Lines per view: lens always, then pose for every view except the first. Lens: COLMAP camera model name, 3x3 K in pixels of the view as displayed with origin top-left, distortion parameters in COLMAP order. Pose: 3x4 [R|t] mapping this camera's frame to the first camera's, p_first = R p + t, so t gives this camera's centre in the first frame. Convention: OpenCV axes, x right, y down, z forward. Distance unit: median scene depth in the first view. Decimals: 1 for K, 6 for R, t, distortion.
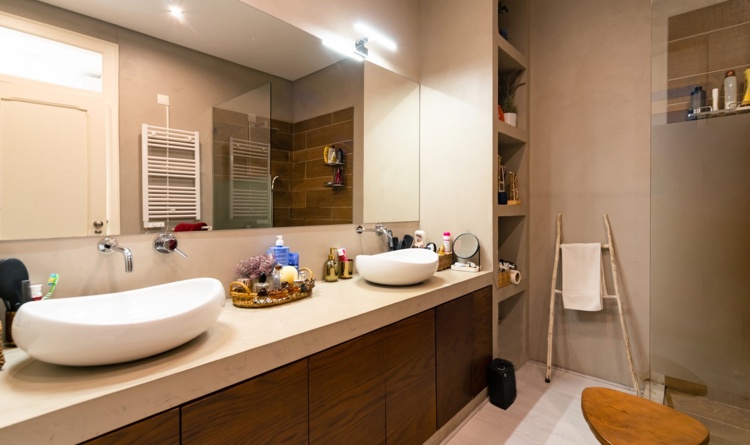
lens RADIAL K [[344.2, 0, 375.0], [0, 344.2, 217.2], [0, 0, 1]] dist [0.001680, 0.001581]
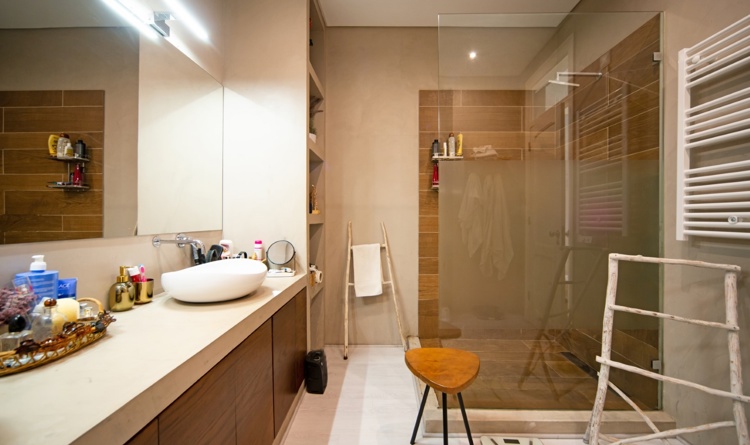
lens RADIAL K [[308.4, 0, 377.0], [0, 308.4, 225.2], [0, 0, 1]] dist [-0.014855, 0.000705]
pose [[0.747562, -0.009135, 0.664129, -0.145854], [0.012019, 0.999928, 0.000225, 0.003168], [-0.664083, 0.007814, 0.747618, 0.110707]]
